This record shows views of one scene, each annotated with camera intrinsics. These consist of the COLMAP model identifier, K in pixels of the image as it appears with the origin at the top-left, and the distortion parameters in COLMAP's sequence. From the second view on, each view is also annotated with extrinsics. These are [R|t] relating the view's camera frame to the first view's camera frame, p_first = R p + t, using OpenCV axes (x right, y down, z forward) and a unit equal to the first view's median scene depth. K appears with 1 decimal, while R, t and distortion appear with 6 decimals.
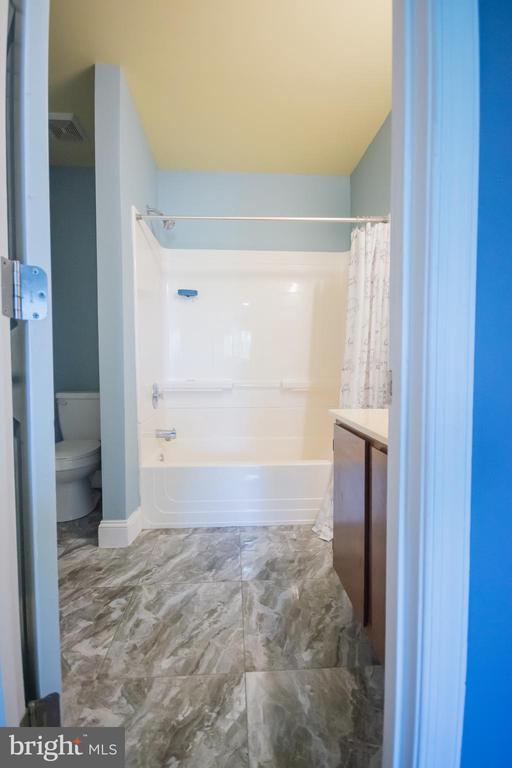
lens RADIAL K [[335.3, 0, 256.0], [0, 335.3, 384.0], [0, 0, 1]] dist [0.014273, -0.015472]
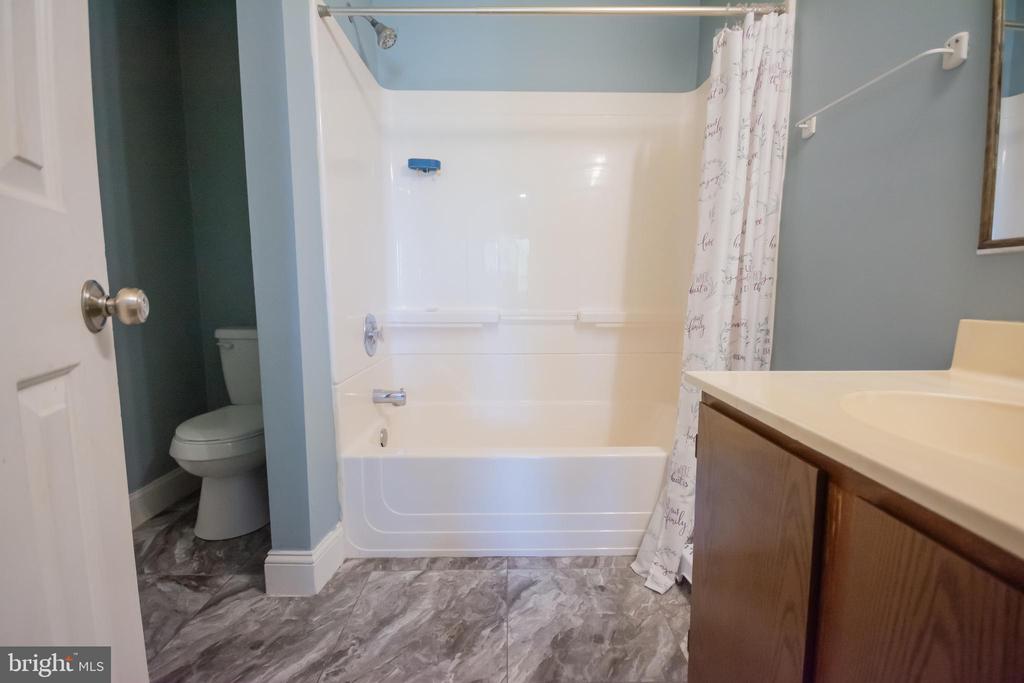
lens RADIAL K [[447.1, 0, 516.0], [0, 447.1, 342.5], [0, 0, 1]] dist [0.014273, -0.015472]
pose [[0.998913, 0.005487, -0.046285, 0.001204], [-0.002579, 0.998032, 0.062654, -0.004195], [0.046538, -0.062466, 0.996961, 0.263434]]
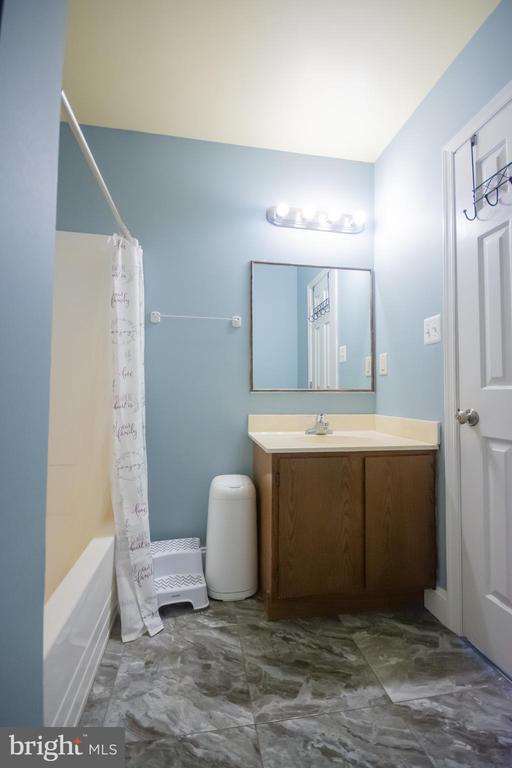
lens RADIAL K [[335.3, 0, 256.0], [0, 335.3, 384.0], [0, 0, 1]] dist [0.014273, -0.015472]
pose [[-0.085424, 0.022627, 0.996088, -0.607906], [0.044352, 0.998837, -0.018886, -0.077299], [-0.995357, 0.042565, -0.086328, 0.846799]]
